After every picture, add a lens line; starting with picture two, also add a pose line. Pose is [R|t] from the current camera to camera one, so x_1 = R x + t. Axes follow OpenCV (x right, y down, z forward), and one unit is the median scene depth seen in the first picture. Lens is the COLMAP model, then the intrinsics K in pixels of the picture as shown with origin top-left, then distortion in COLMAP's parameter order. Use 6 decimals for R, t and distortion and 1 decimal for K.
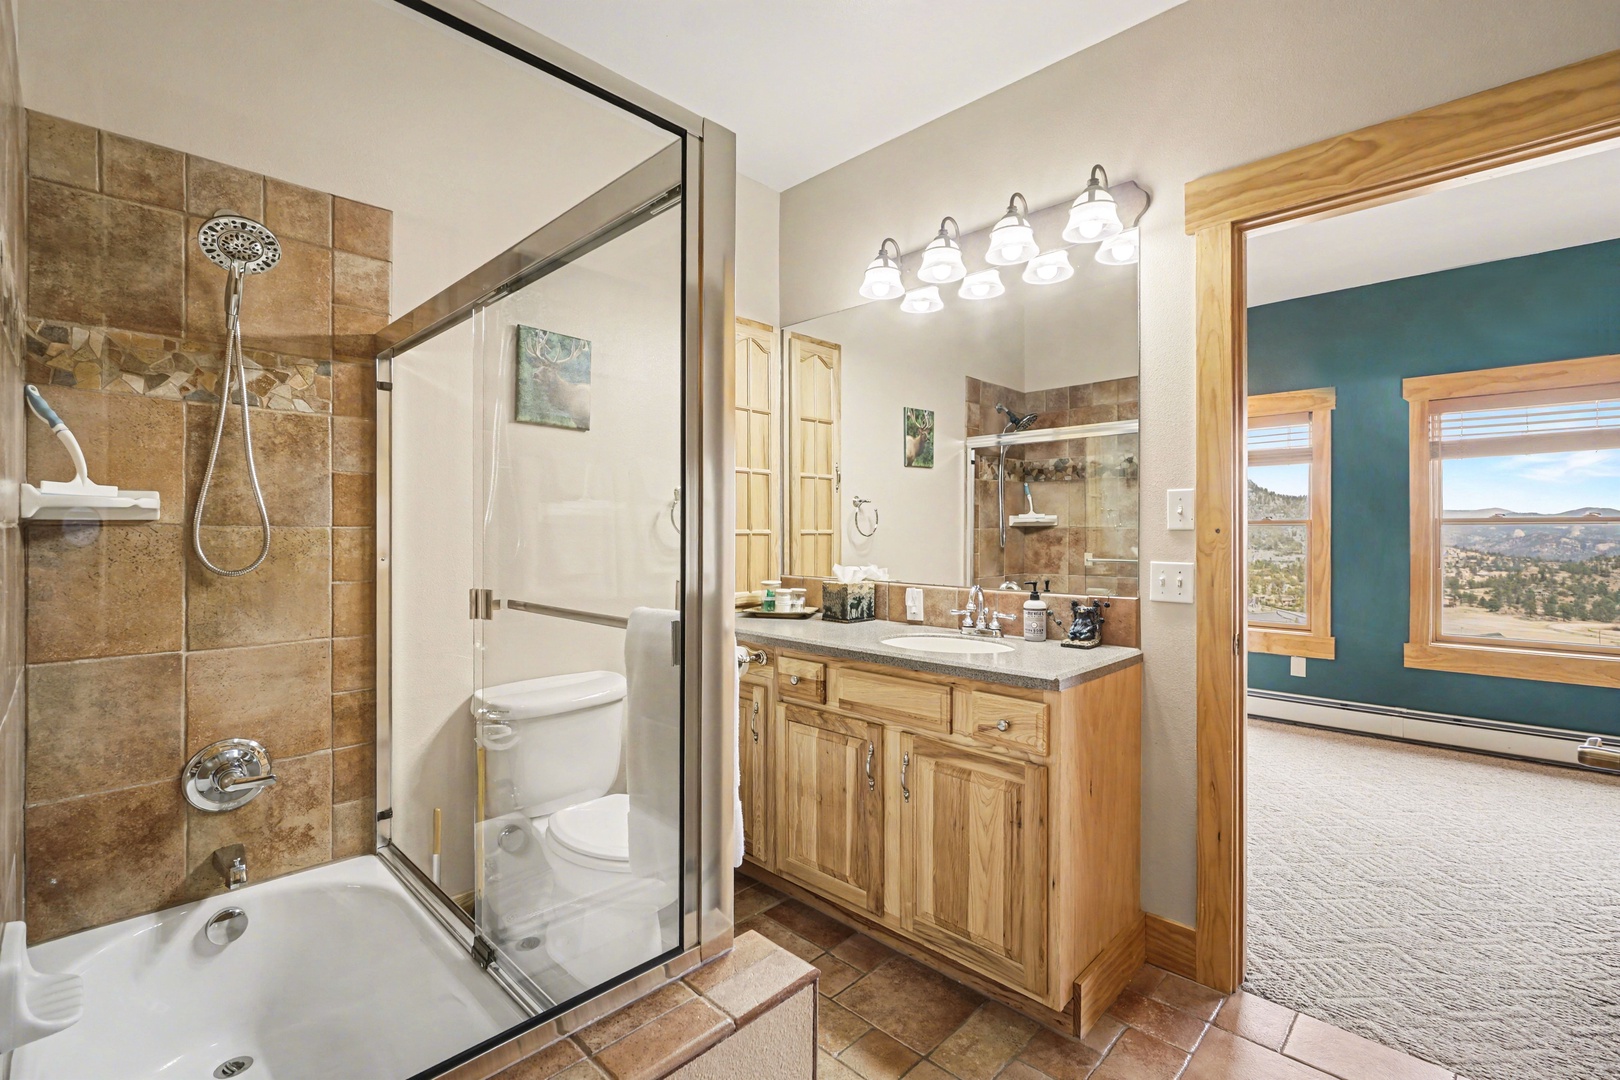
lens RADIAL K [[712.8, 0, 810.9], [0, 712.8, 529.9], [0, 0, 1]] dist [-0.003024, -0.000257]
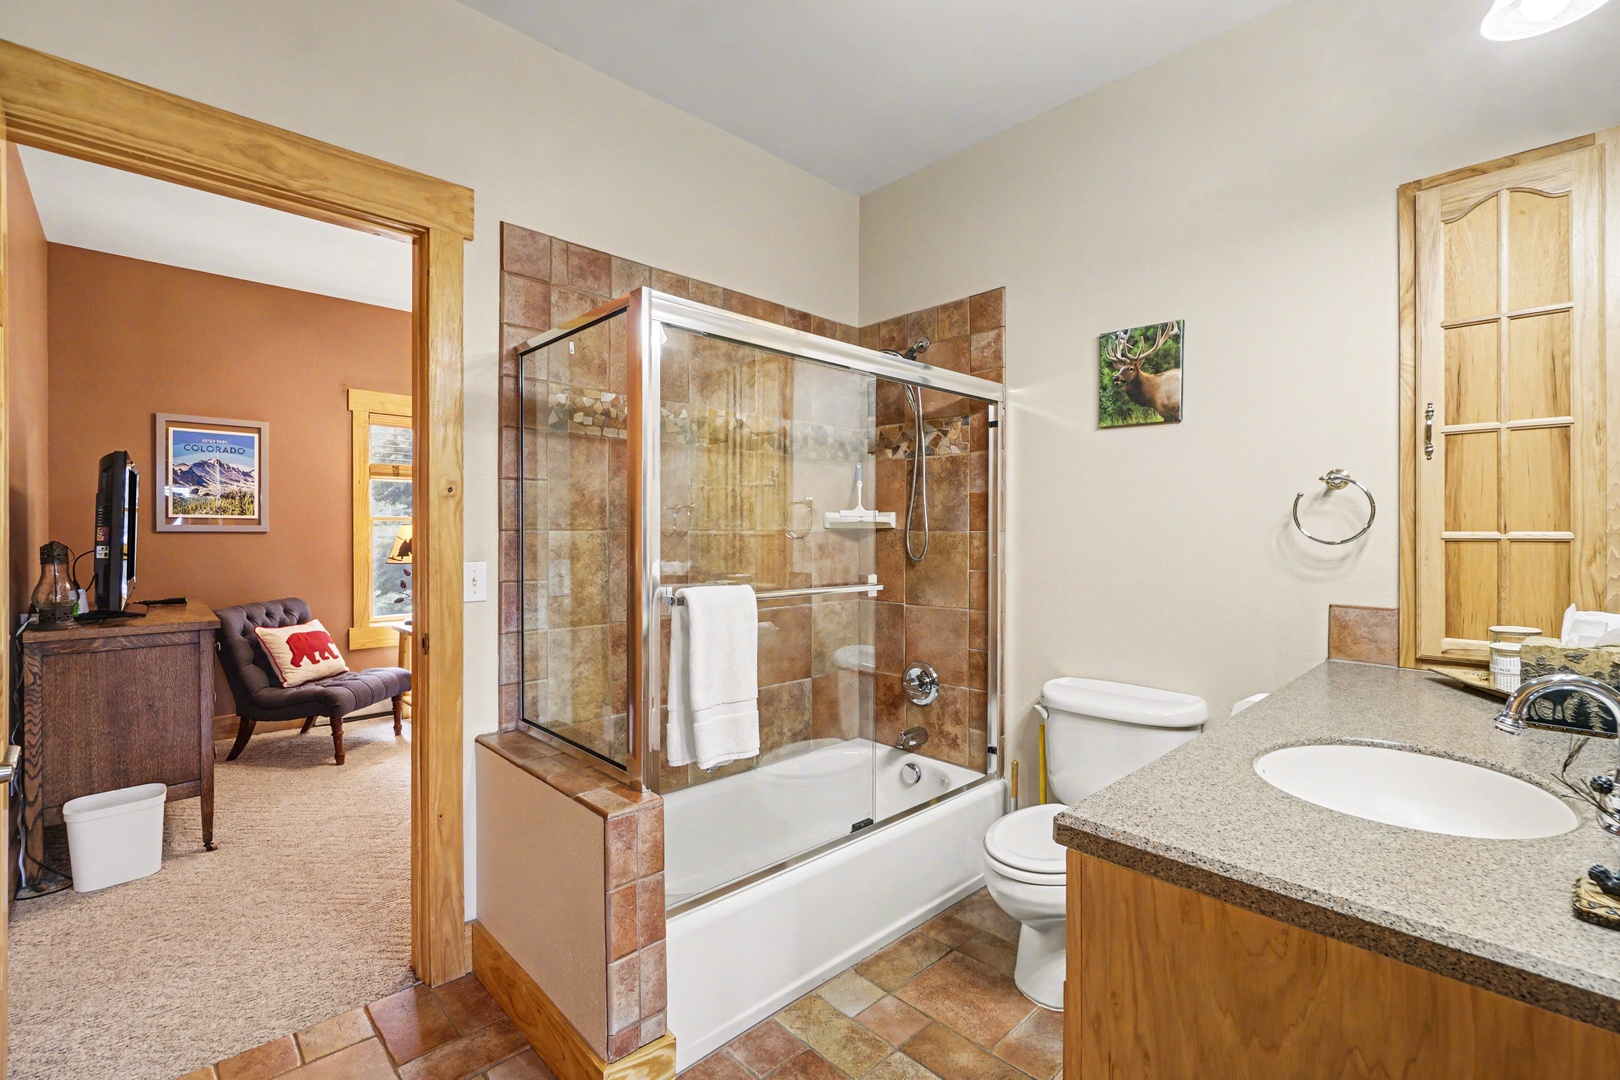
lens RADIAL K [[717.7, 0, 770.4], [0, 717.7, 535.0], [0, 0, 1]] dist [0.021701, 0.000012]
pose [[-0.063041, -0.001569, -0.998010, 0.801673], [-0.002205, 0.999997, -0.001433, 0.006327], [0.998009, 0.002110, -0.063044, 0.713448]]
